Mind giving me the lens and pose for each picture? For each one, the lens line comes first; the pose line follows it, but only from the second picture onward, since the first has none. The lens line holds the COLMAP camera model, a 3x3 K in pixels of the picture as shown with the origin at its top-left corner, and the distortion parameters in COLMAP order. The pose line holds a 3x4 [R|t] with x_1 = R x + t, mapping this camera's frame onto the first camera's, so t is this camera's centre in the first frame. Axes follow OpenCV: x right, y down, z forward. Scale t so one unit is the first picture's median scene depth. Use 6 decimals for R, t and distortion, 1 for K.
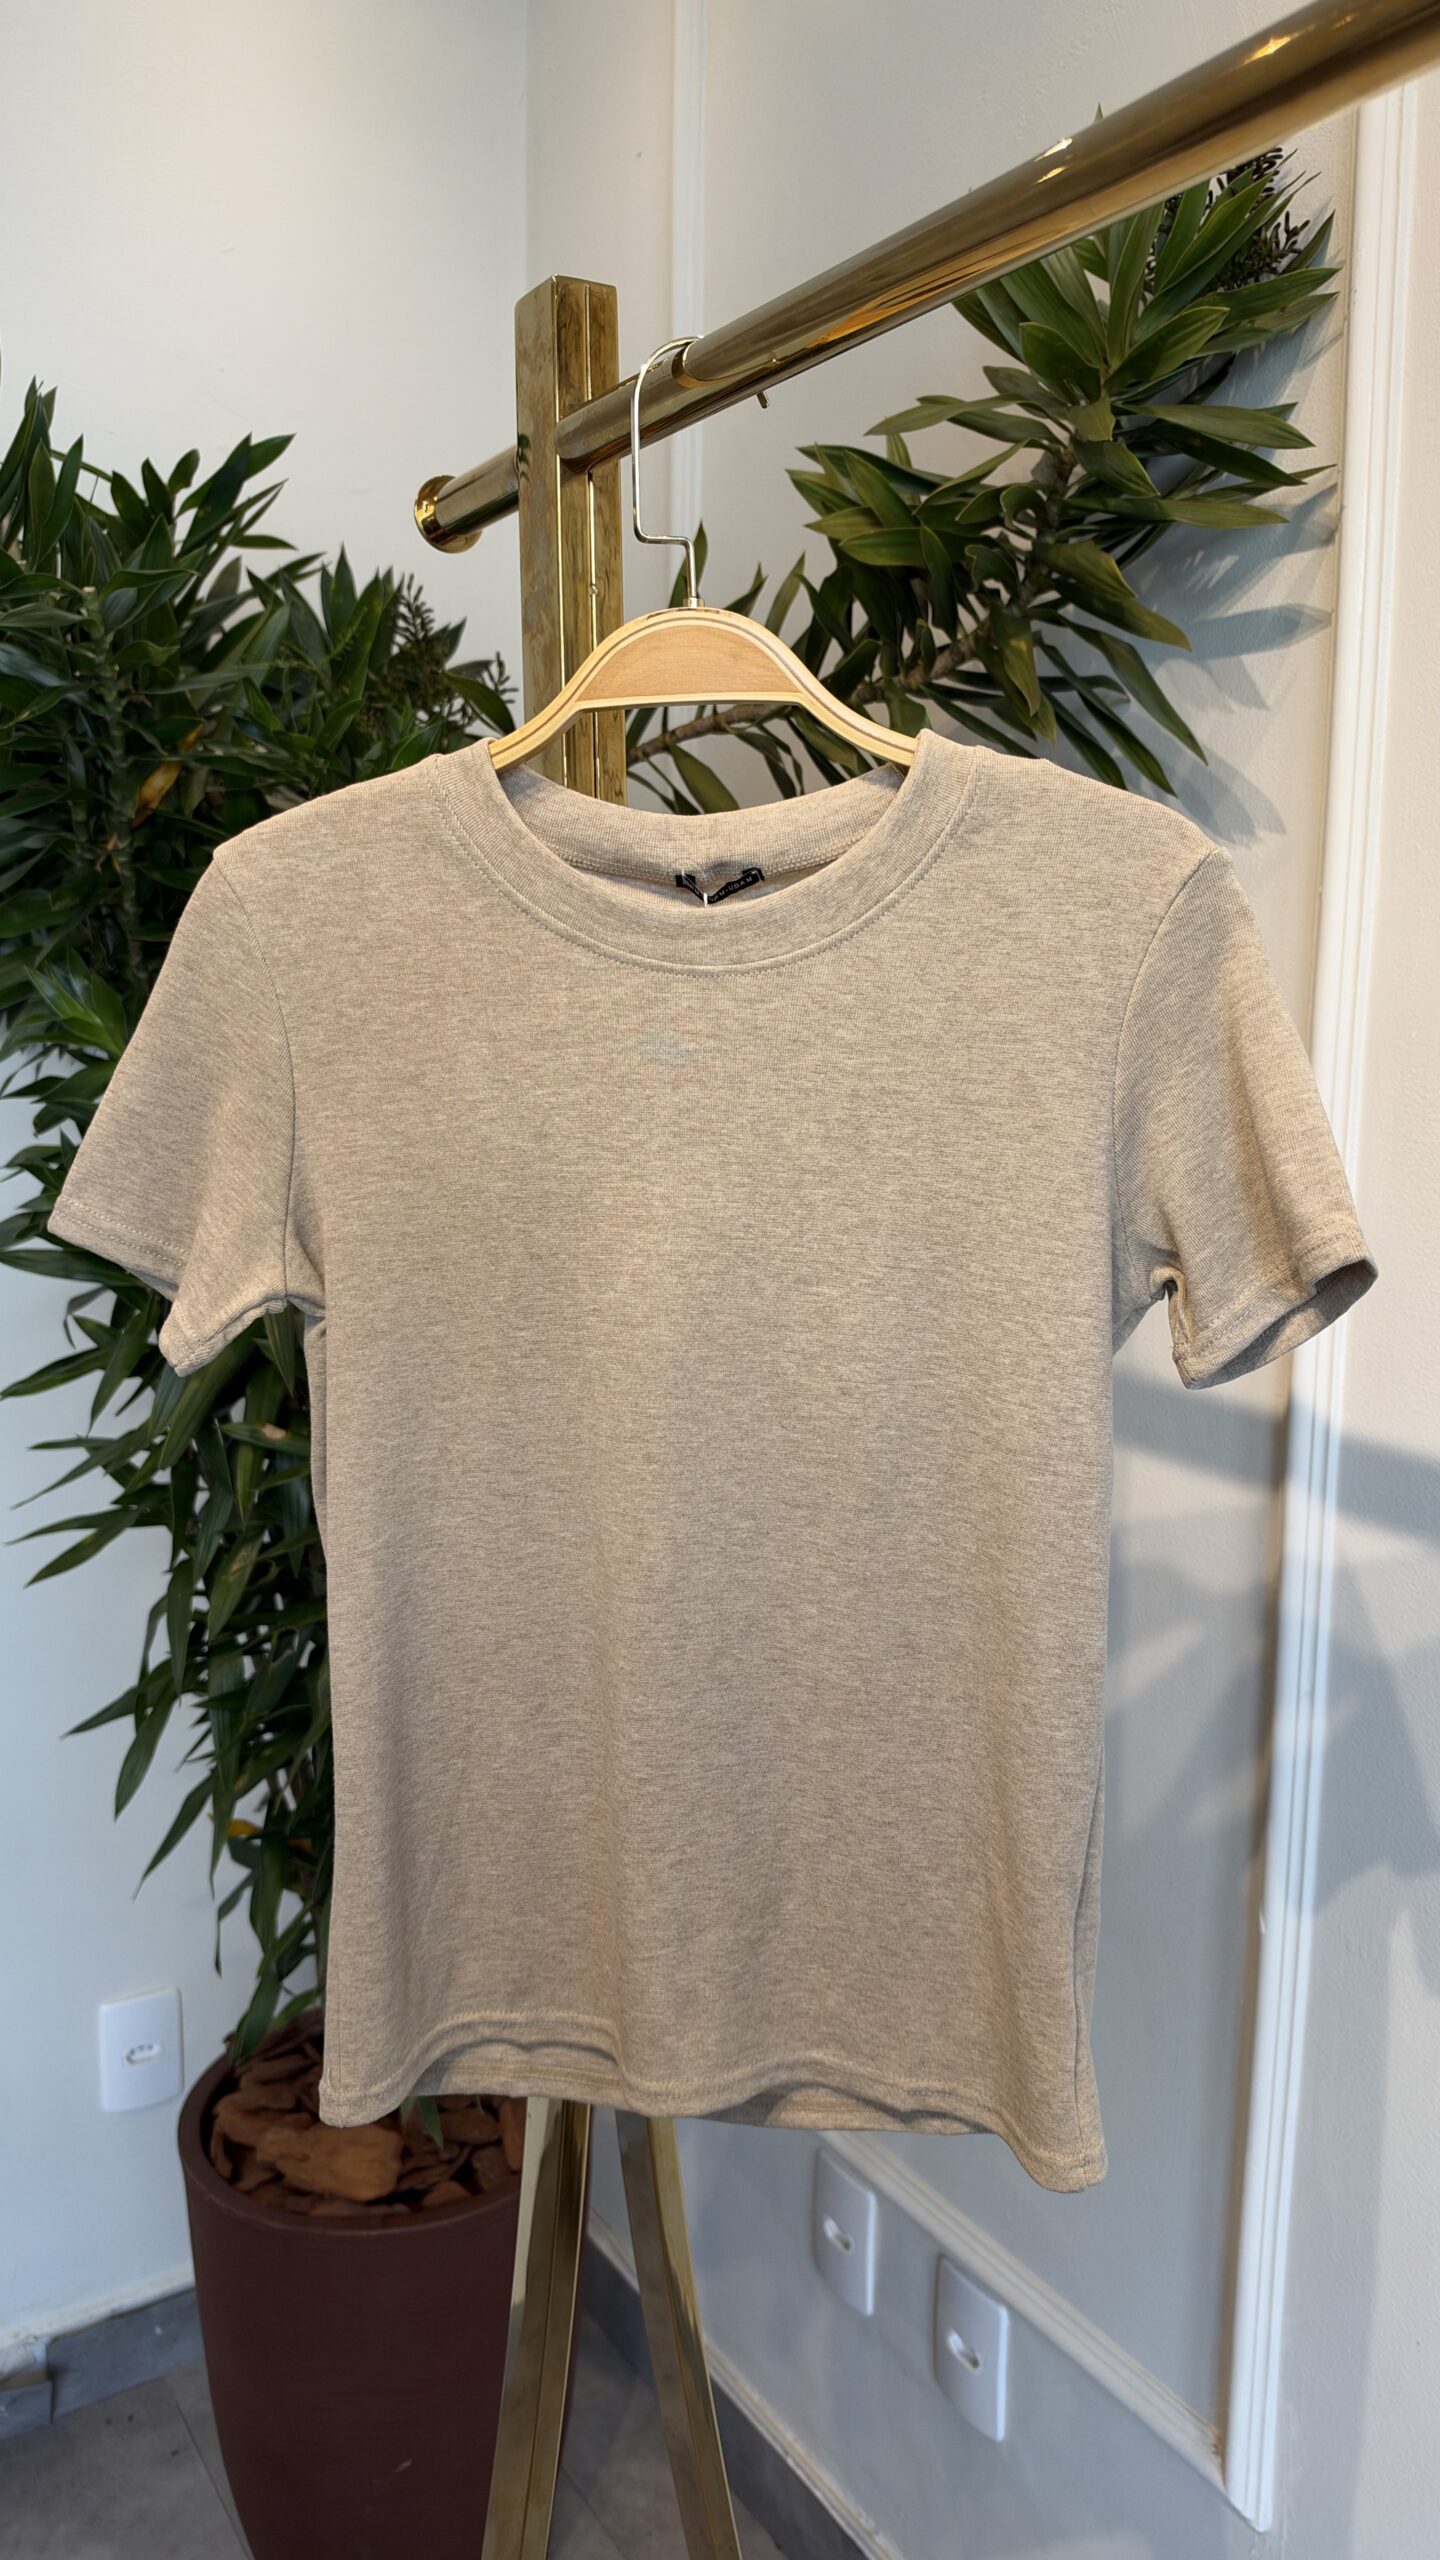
lens RADIAL K [[1891.0, 0, 718.8], [0, 1891.0, 1296.4], [0, 0, 1]] dist [-0.026762, -0.002620]
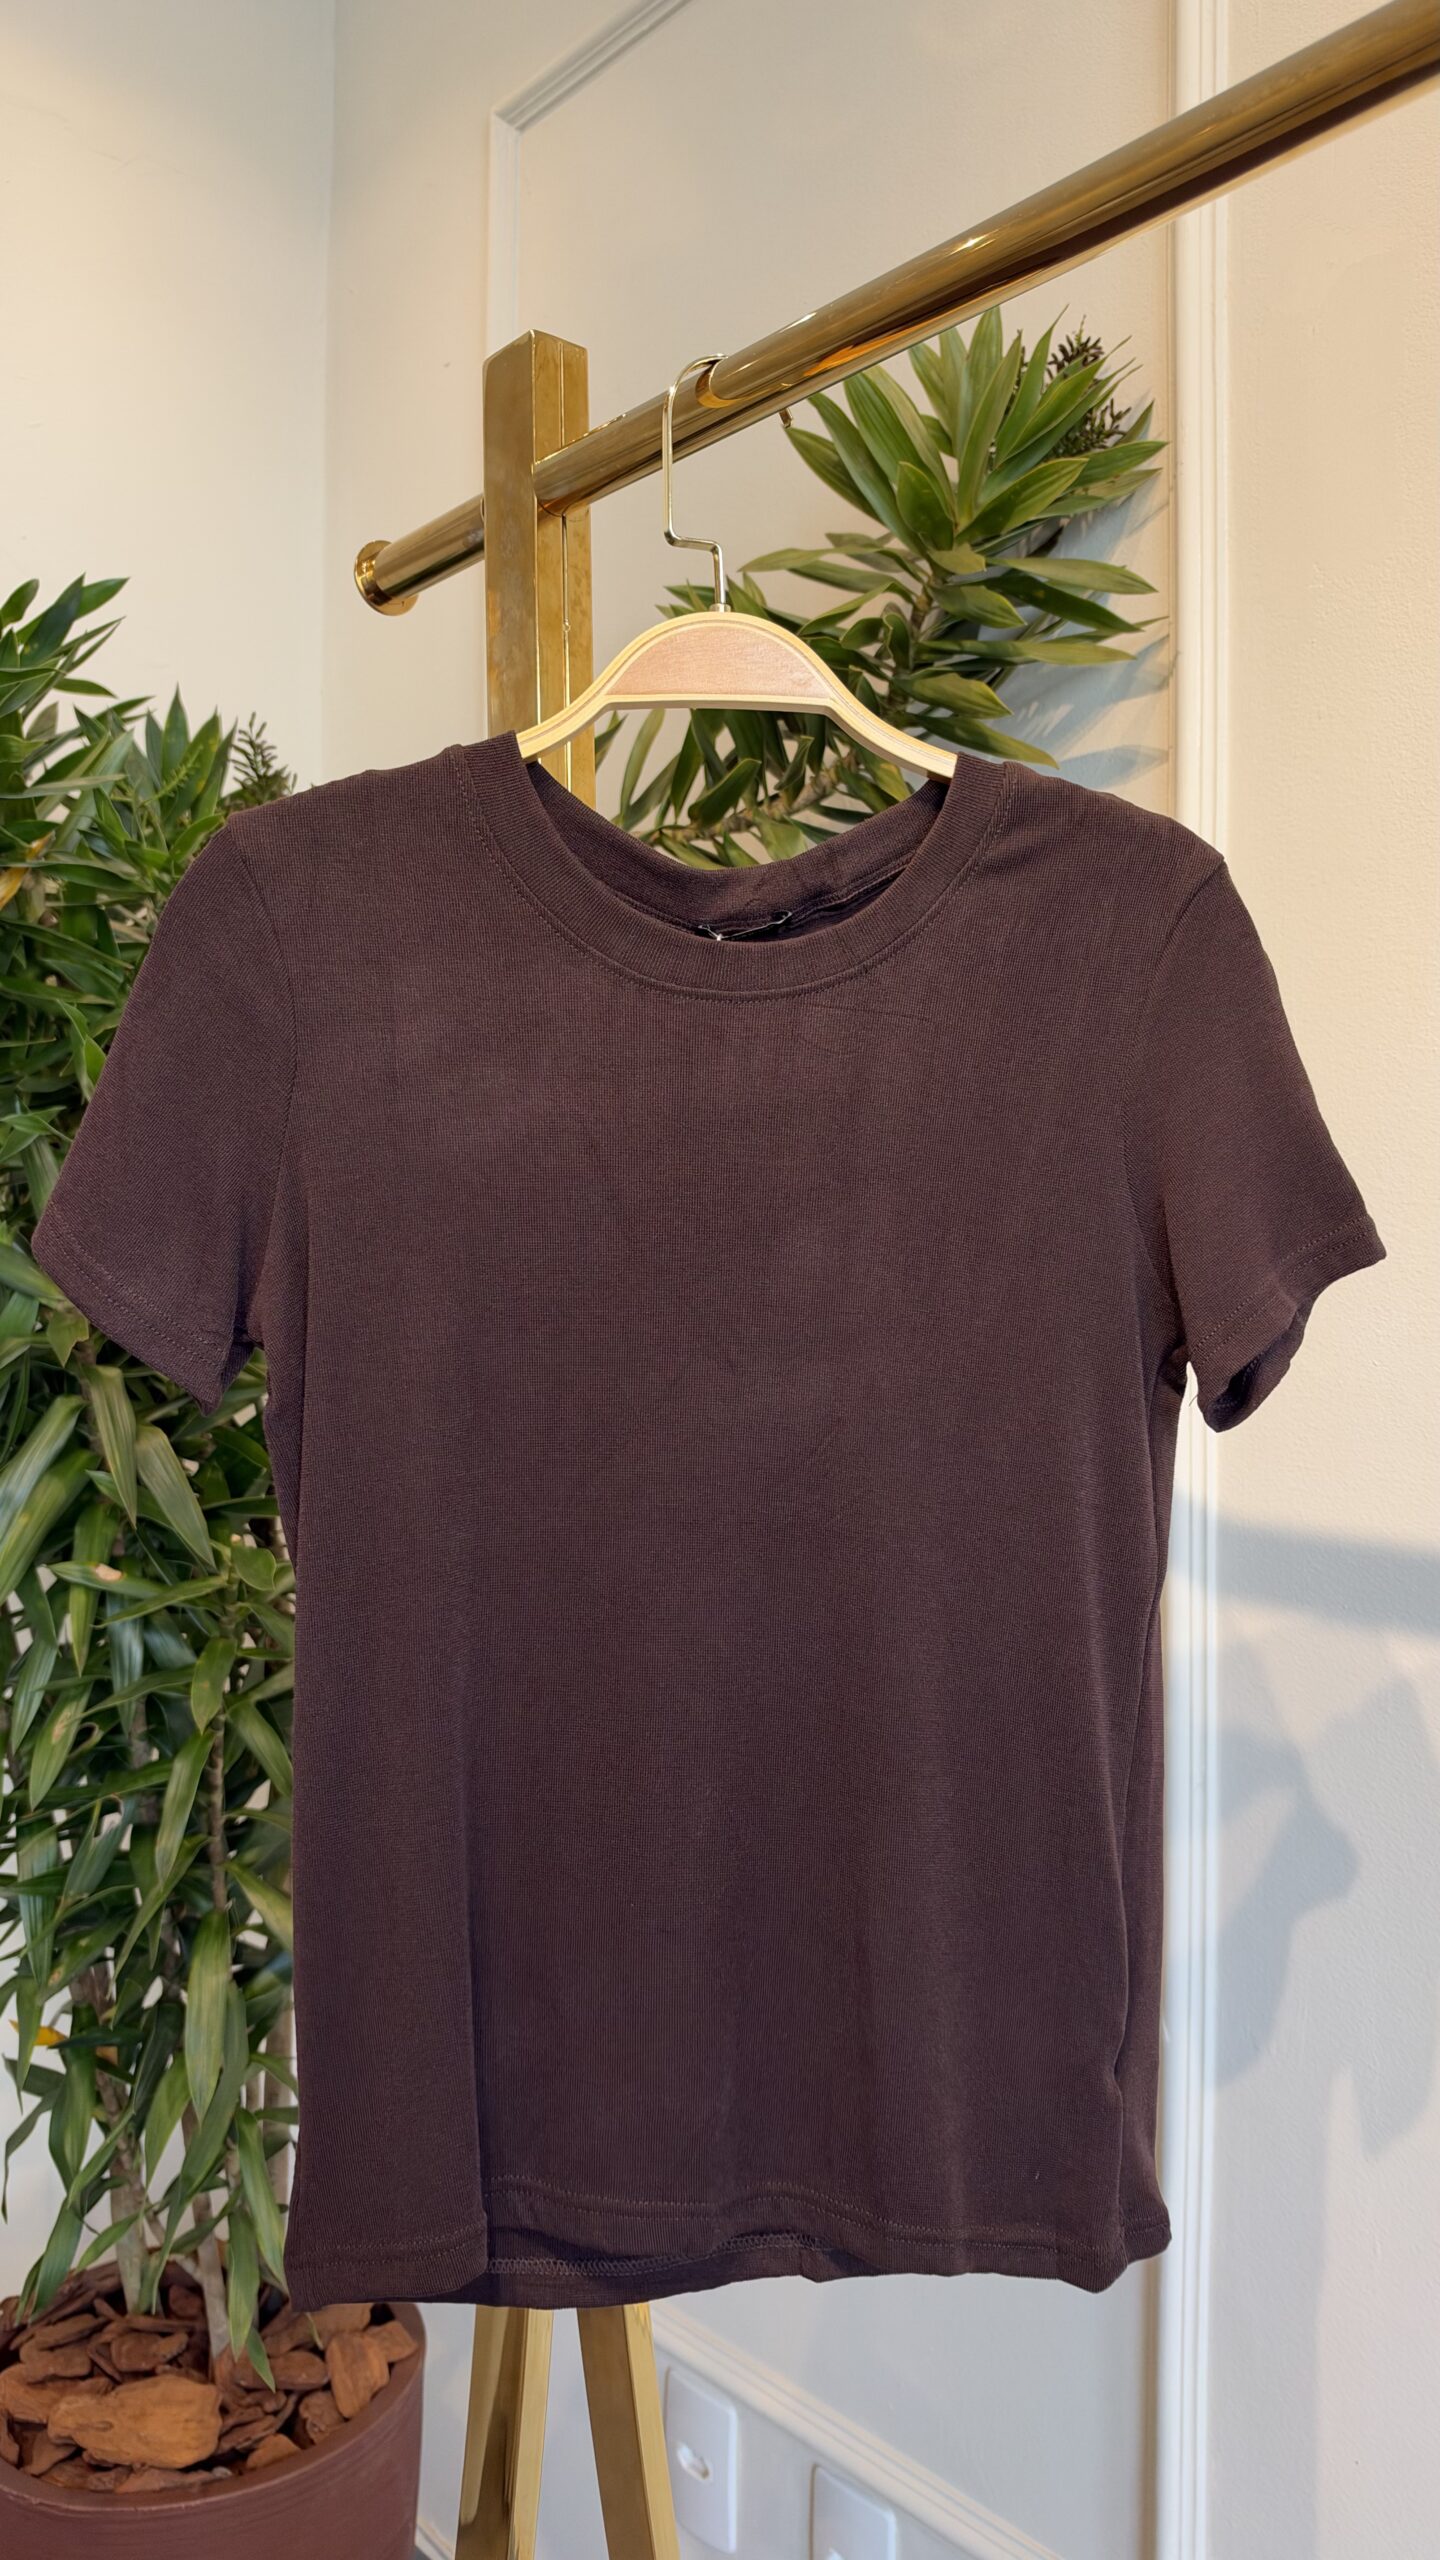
lens RADIAL K [[1891.0, 0, 720.3], [0, 1891.0, 1310.0], [0, 0, 1]] dist [-0.026762, -0.002620]
pose [[0.985669, -0.008469, 0.168480, -0.087504], [0.031310, 0.990570, -0.133385, 0.070857], [-0.165761, 0.136749, 0.976639, 0.023507]]
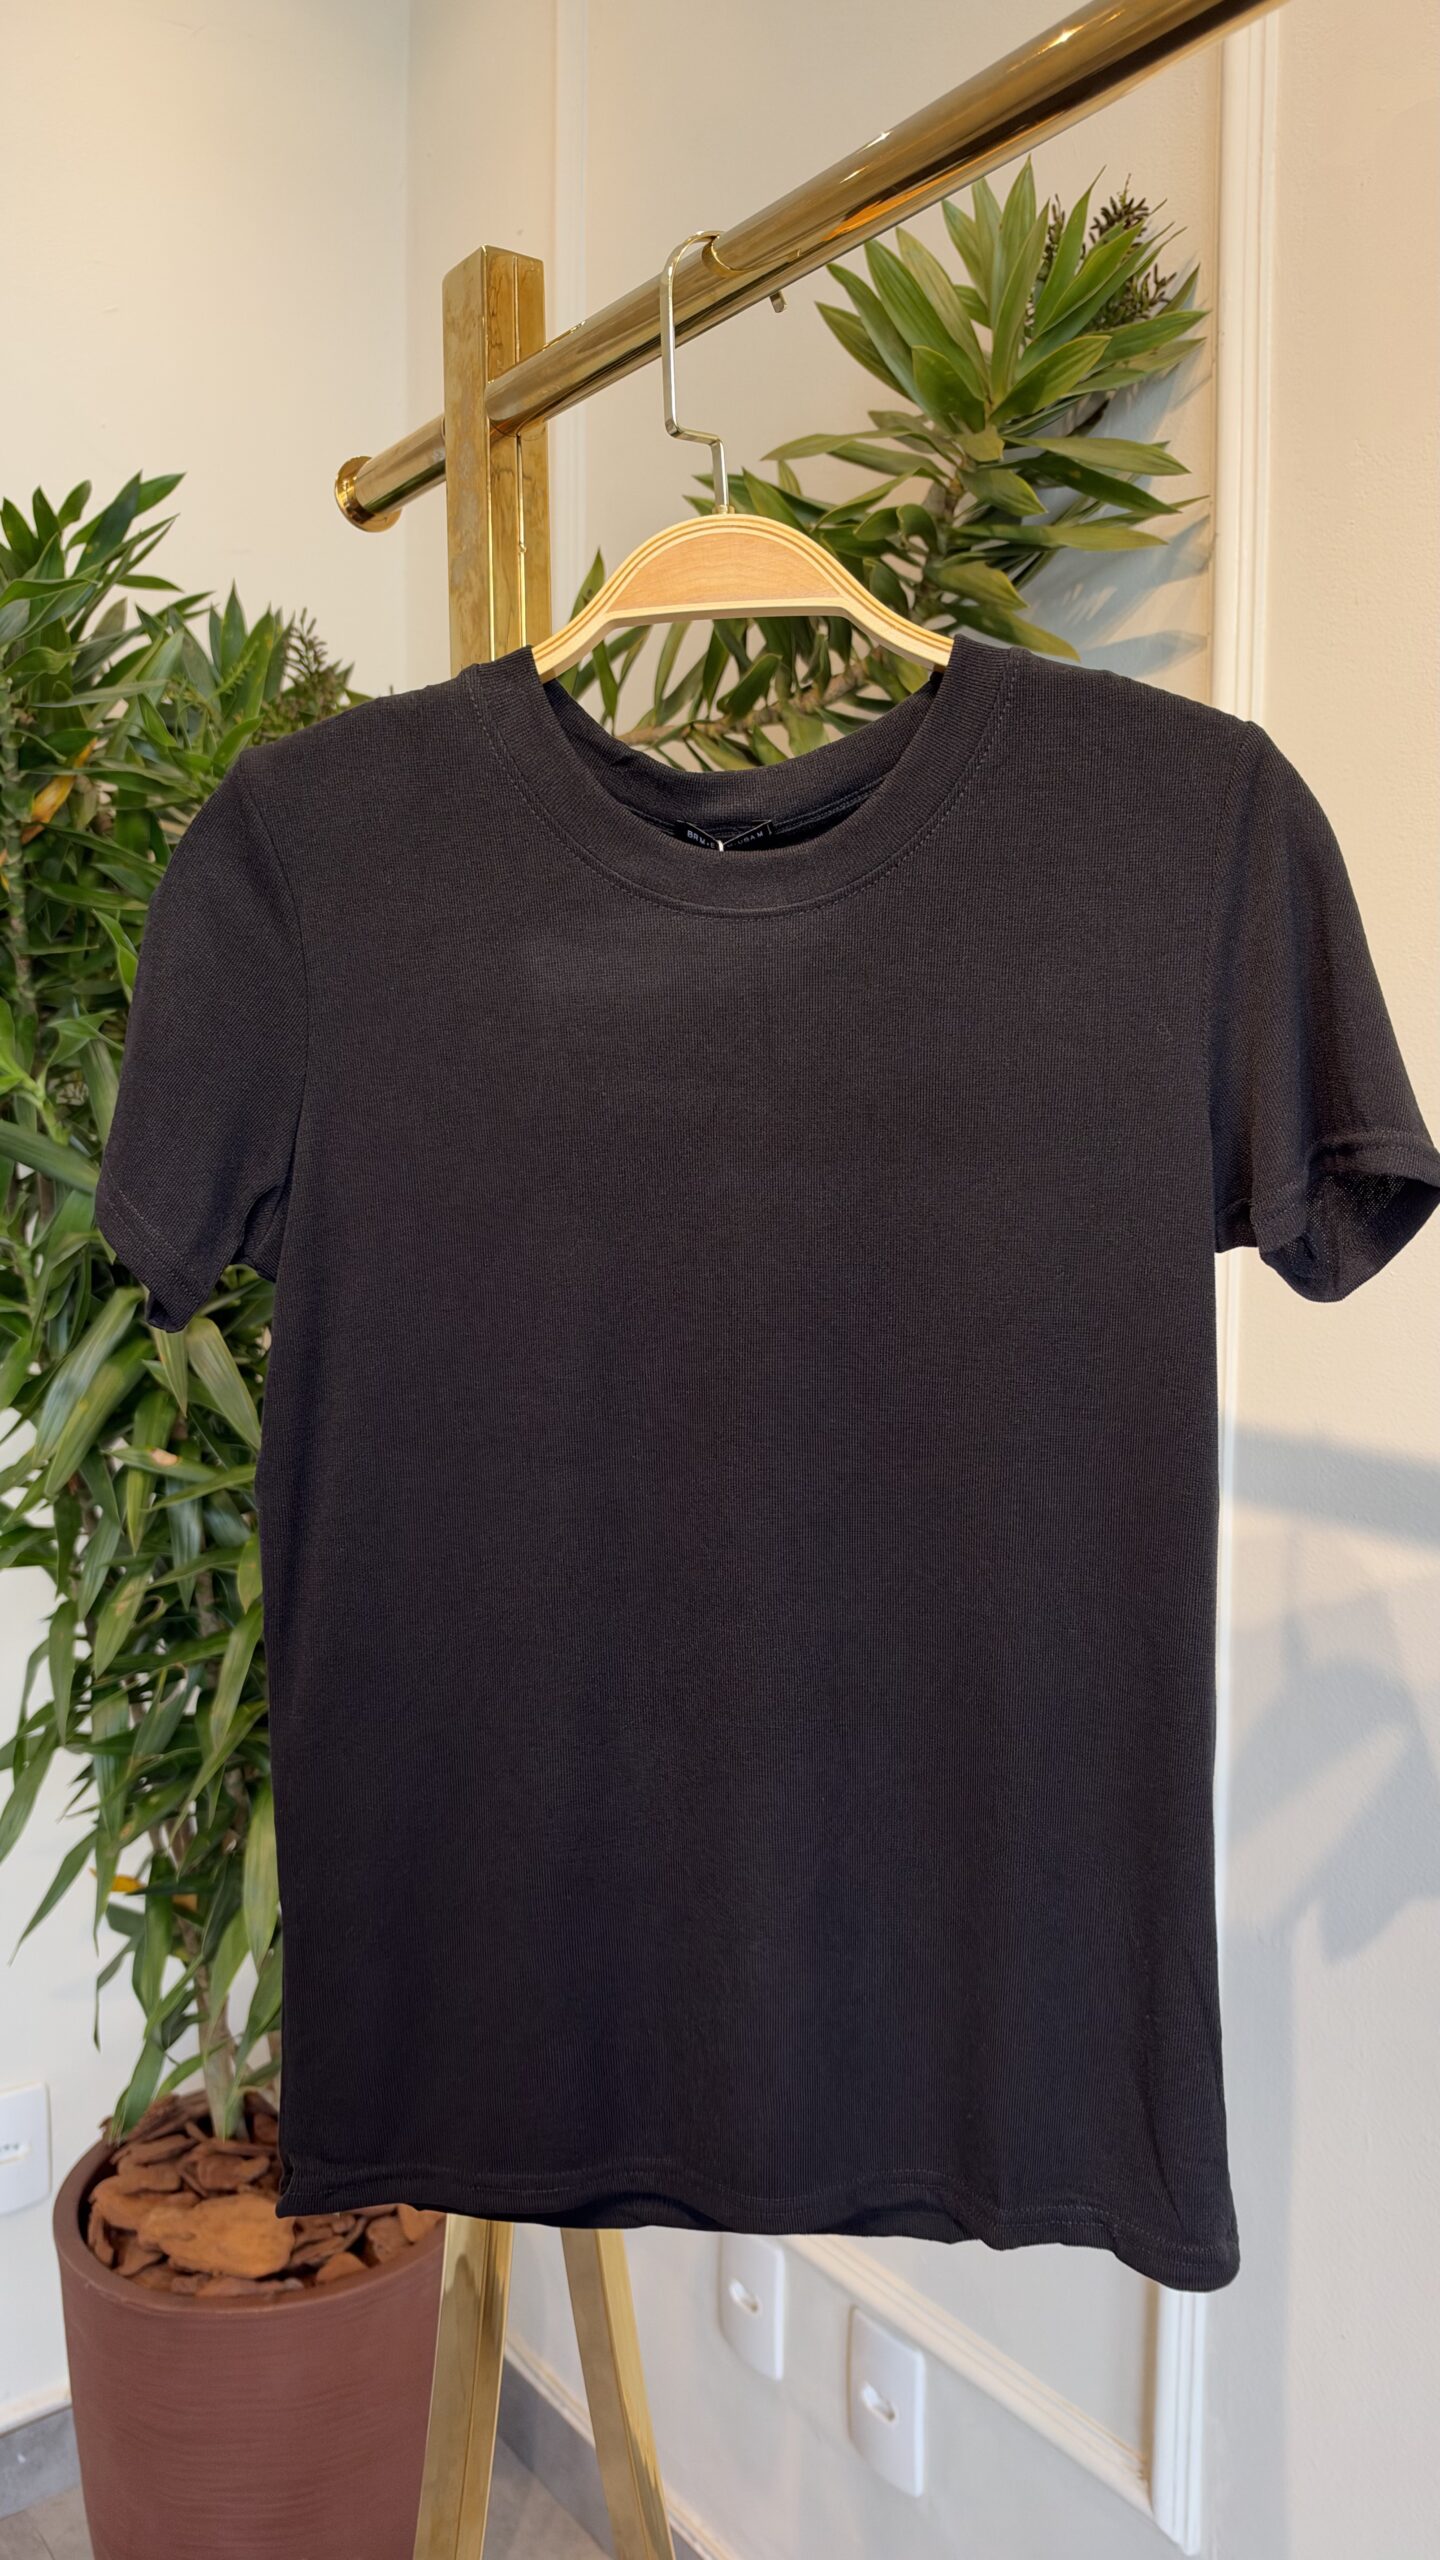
lens RADIAL K [[1891.0, 0, 729.7], [0, 1891.0, 1315.5], [0, 0, 1]] dist [-0.026762, -0.002620]
pose [[0.996391, -0.010866, 0.084182, -0.024556], [0.015782, 0.998195, -0.057950, 0.055184], [-0.083400, 0.059070, 0.994764, 0.000648]]
